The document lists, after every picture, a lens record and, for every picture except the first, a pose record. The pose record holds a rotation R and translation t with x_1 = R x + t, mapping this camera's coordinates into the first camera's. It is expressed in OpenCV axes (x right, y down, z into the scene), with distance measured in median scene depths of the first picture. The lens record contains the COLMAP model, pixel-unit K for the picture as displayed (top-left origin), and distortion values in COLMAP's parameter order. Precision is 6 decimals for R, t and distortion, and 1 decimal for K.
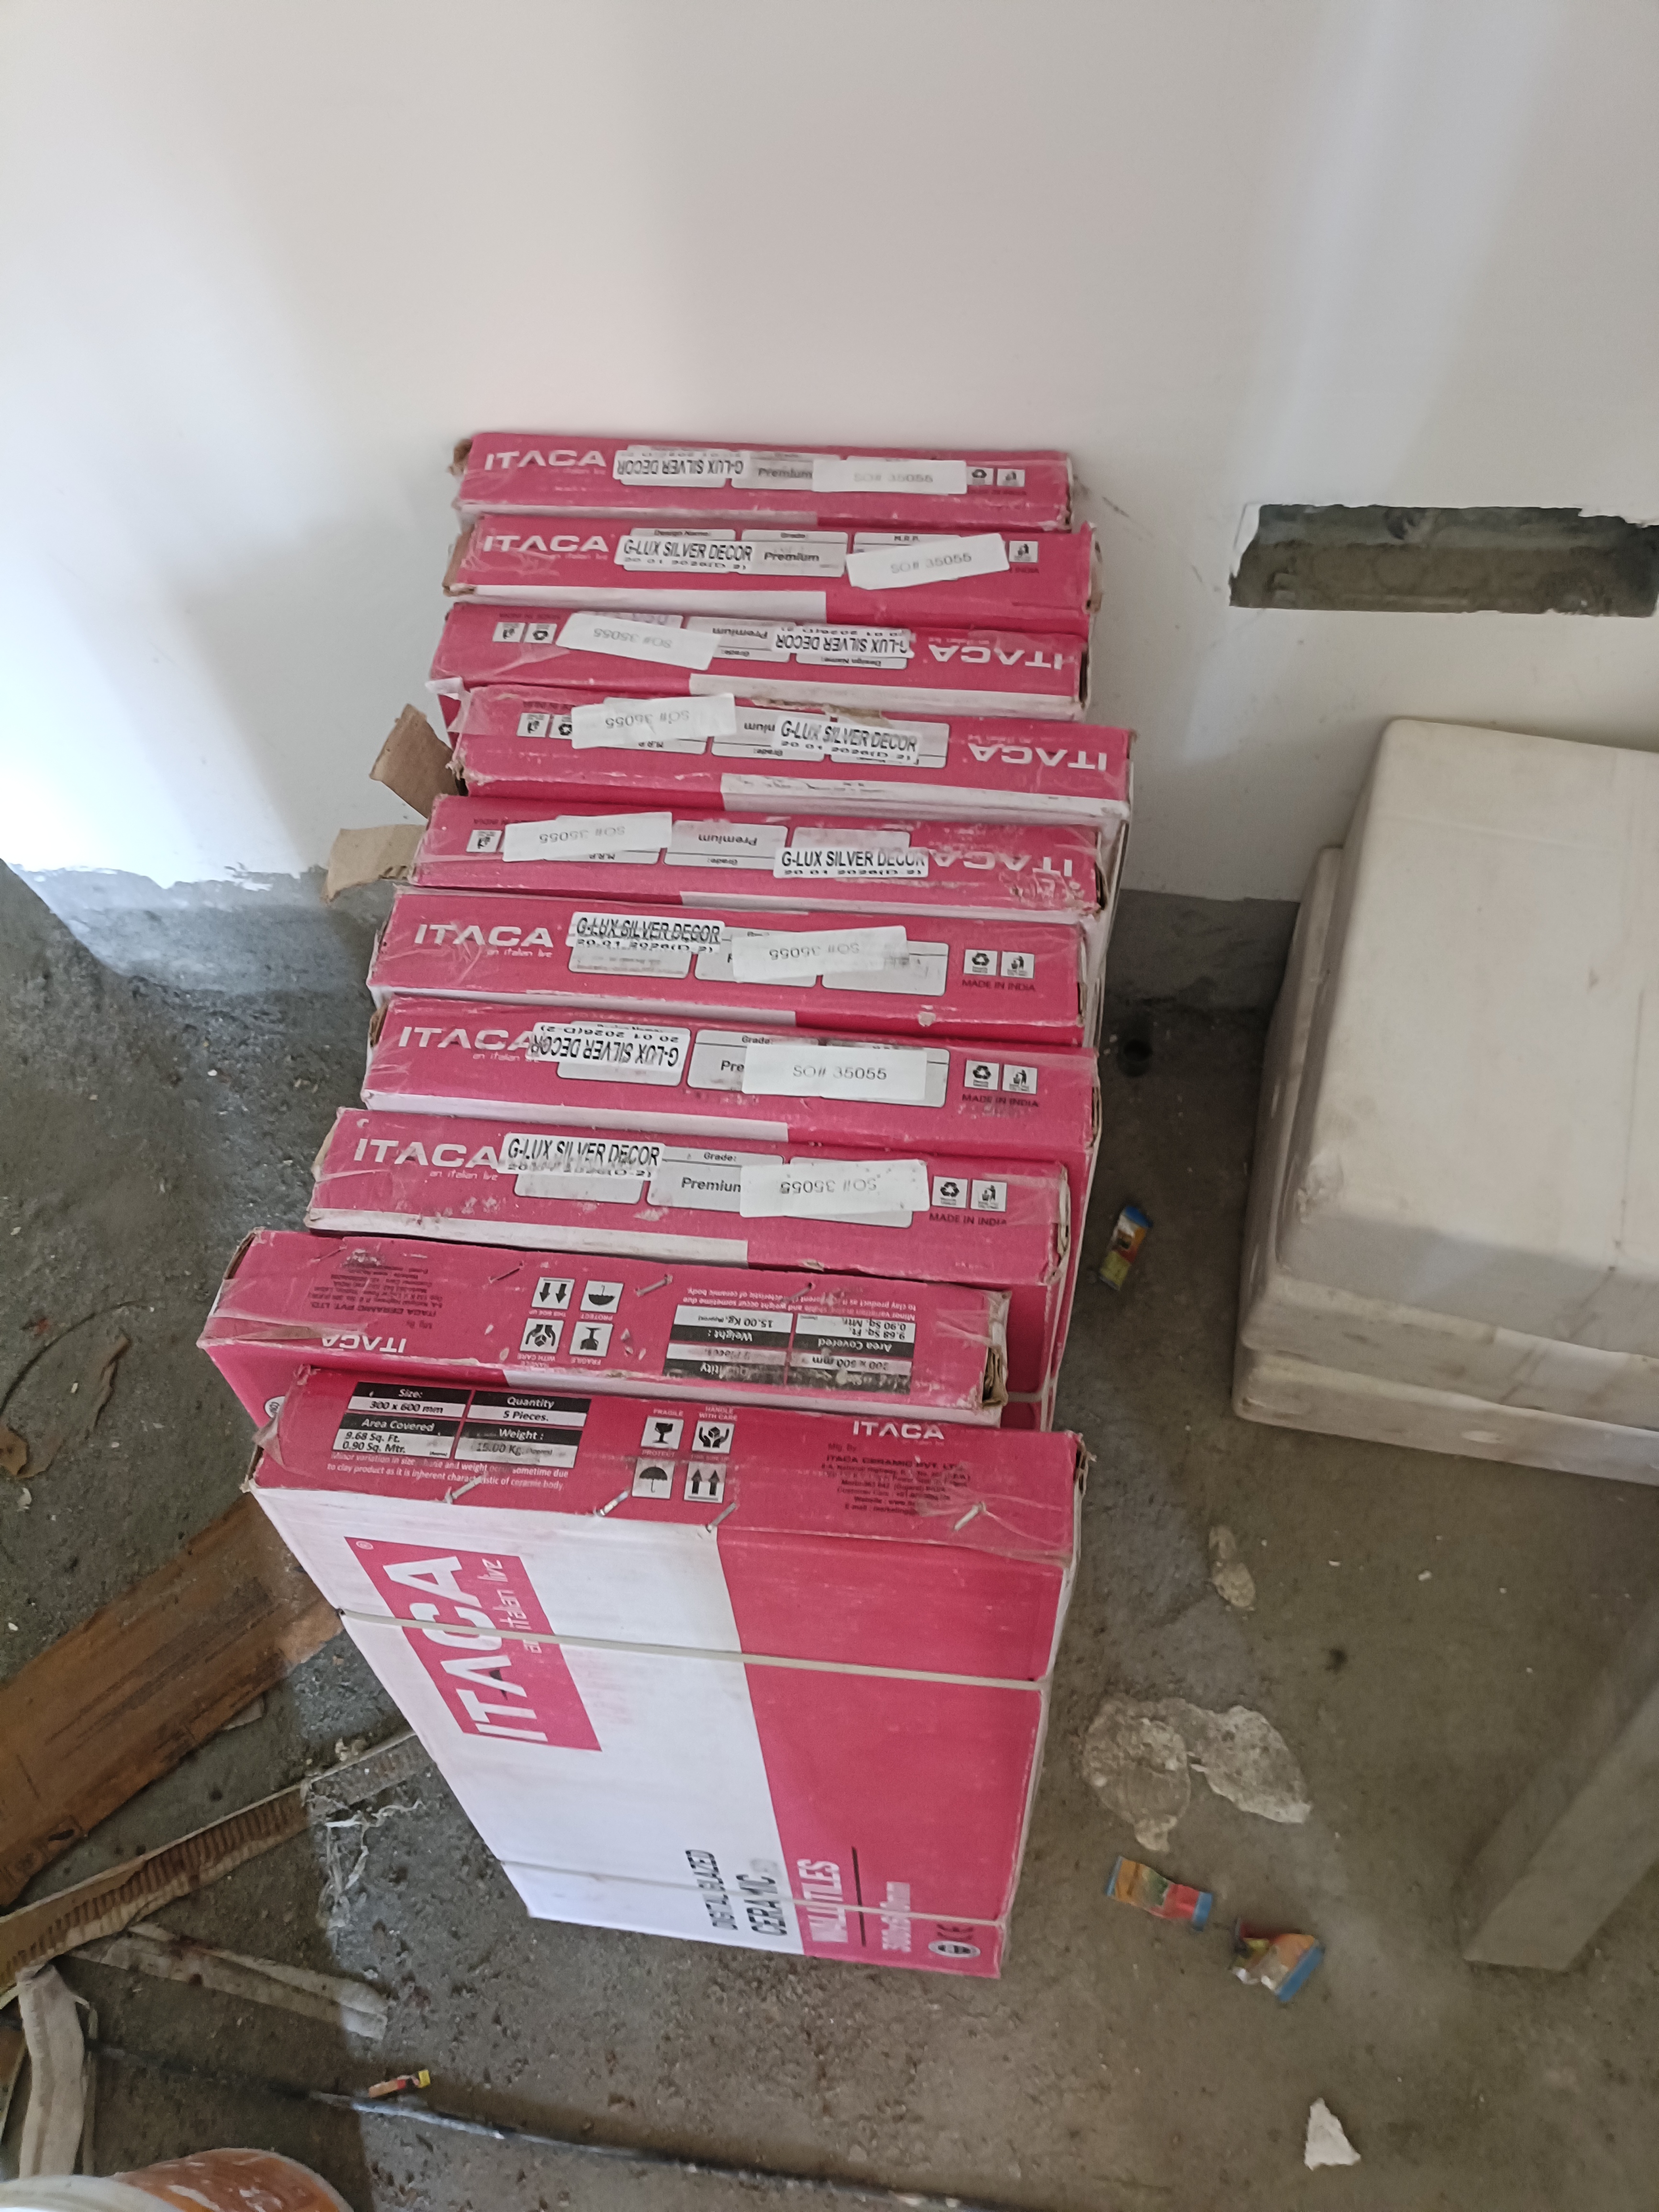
lens RADIAL K [[1644.6, 0, 829.5], [0, 1644.6, 1106.0], [0, 0, 1]] dist [0.027962, -0.018292]
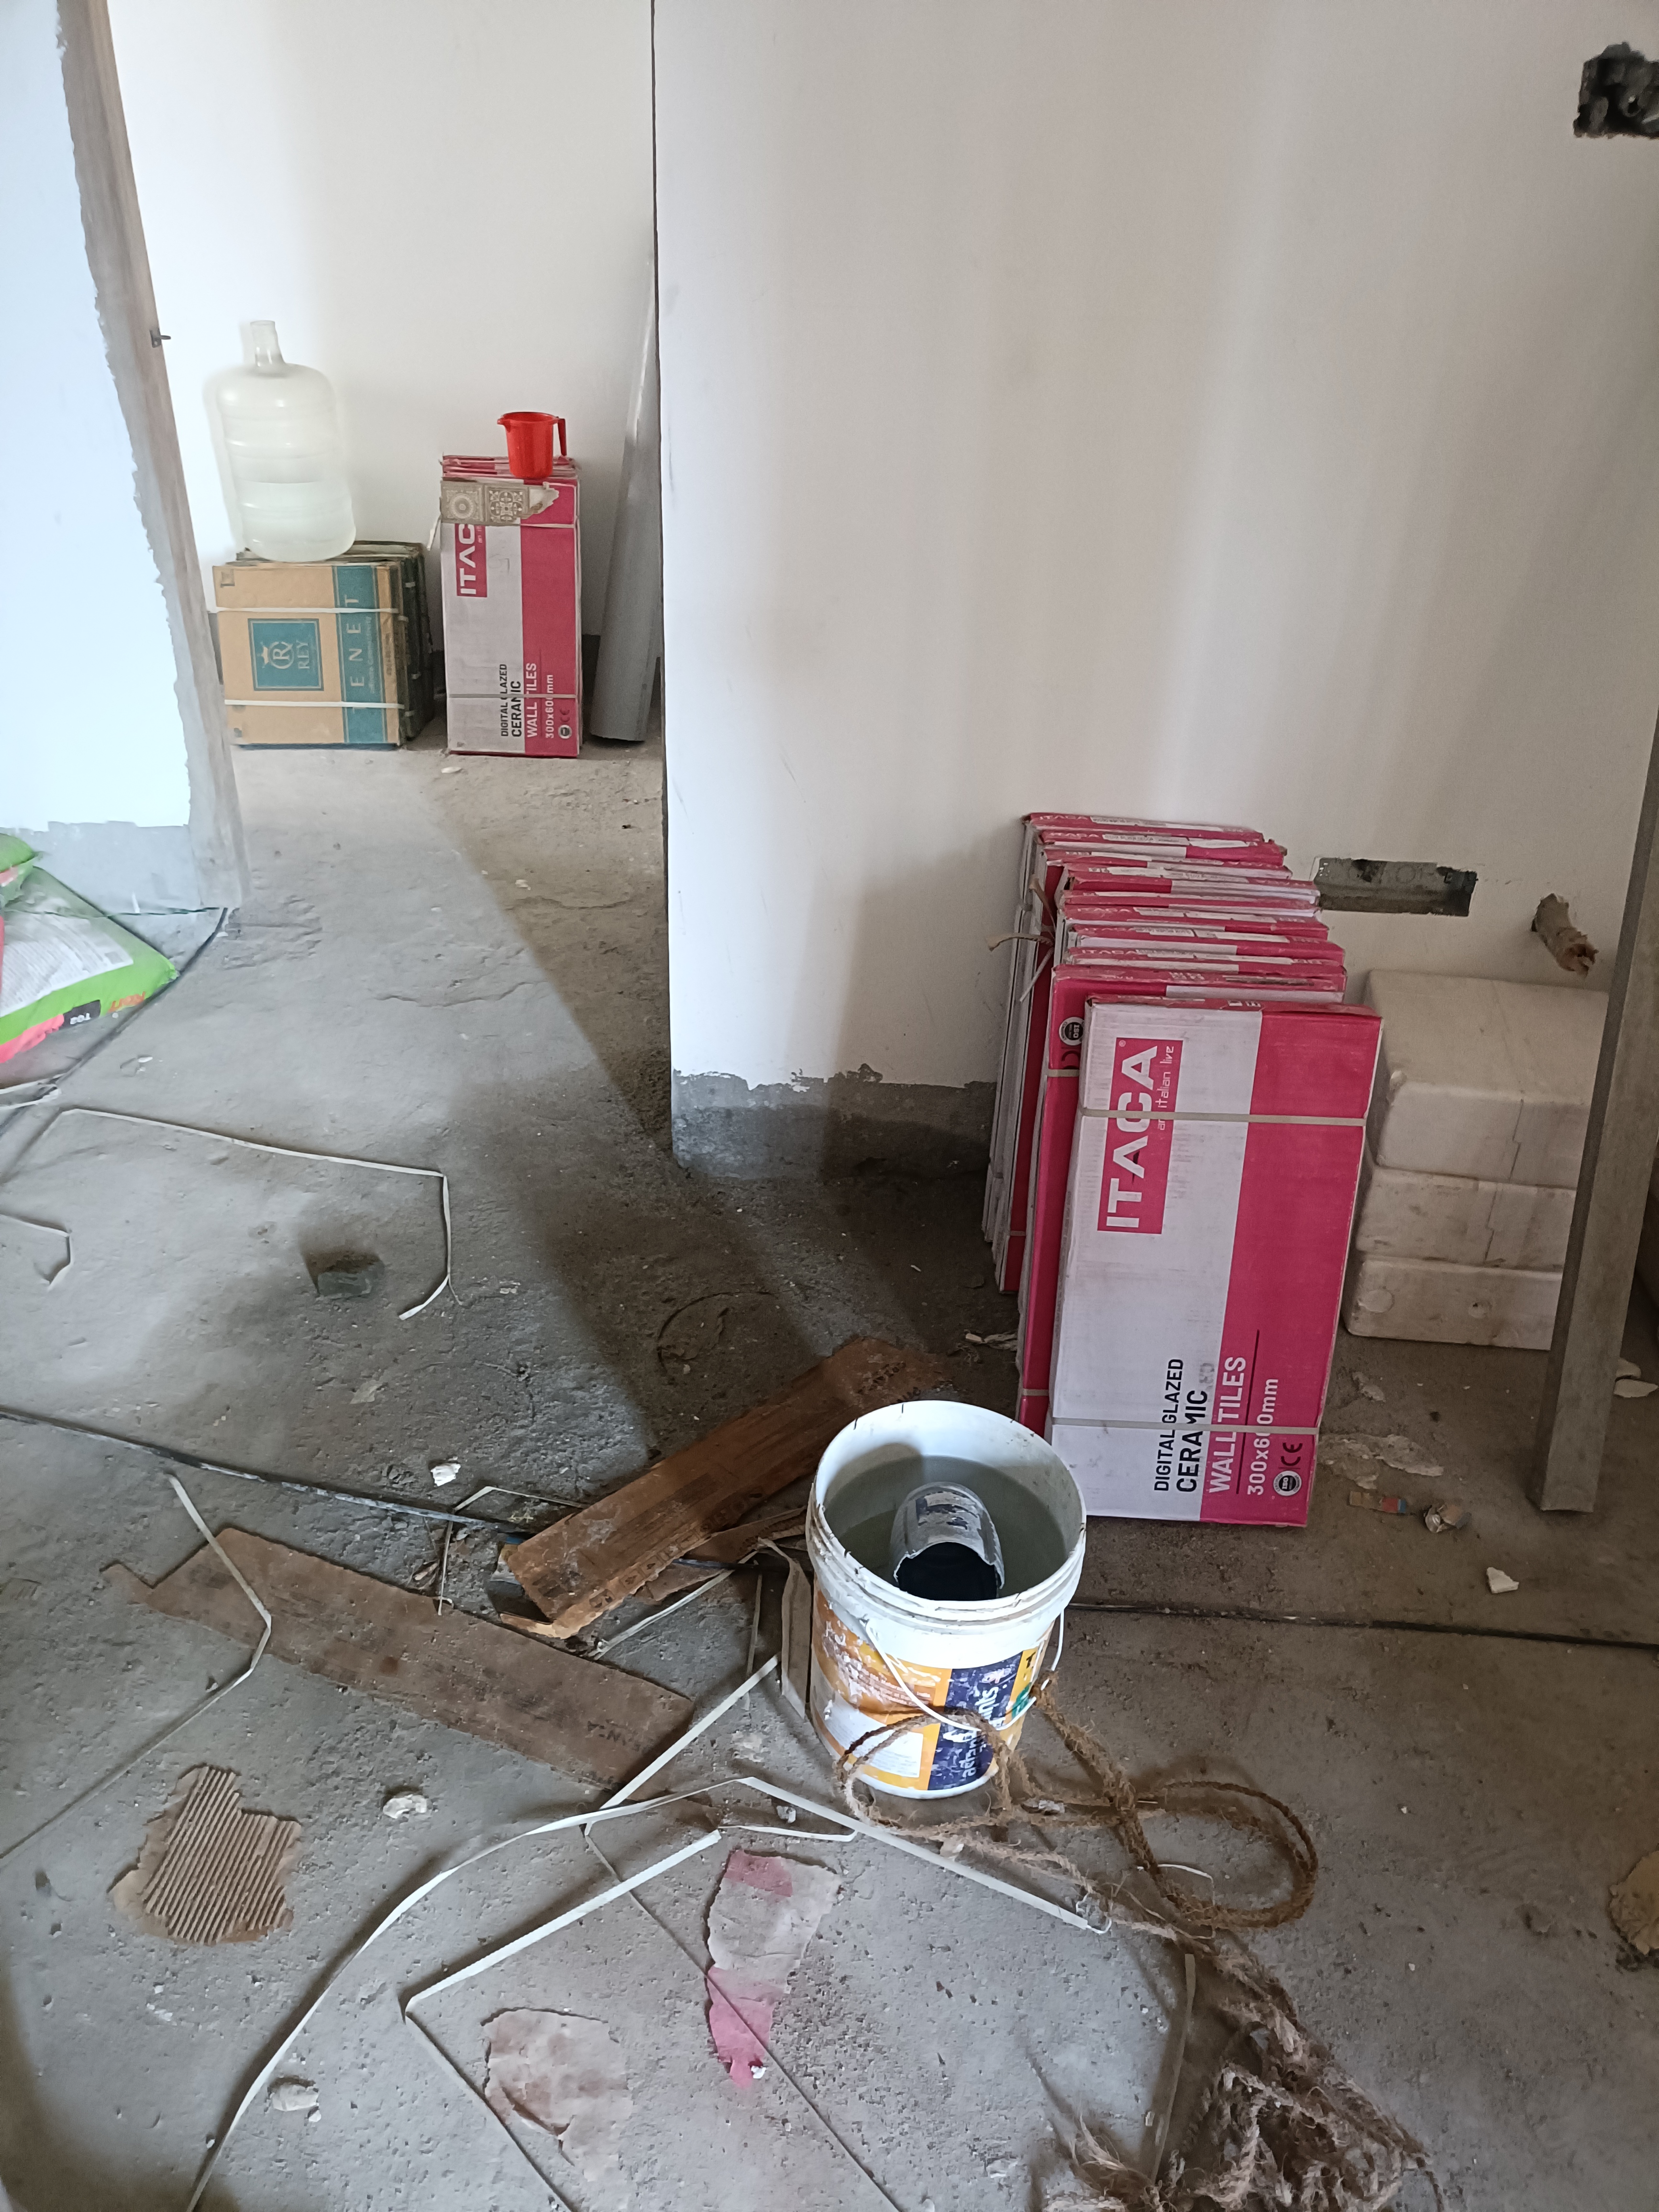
lens RADIAL K [[1644.6, 0, 829.5], [0, 1644.6, 1106.0], [0, 0, 1]] dist [0.027962, -0.018292]
pose [[0.988924, 0.050535, 0.139551, -0.687152], [0.035123, 0.833860, -0.550857, 1.110182], [-0.144204, 0.549658, 0.822850, -0.667861]]
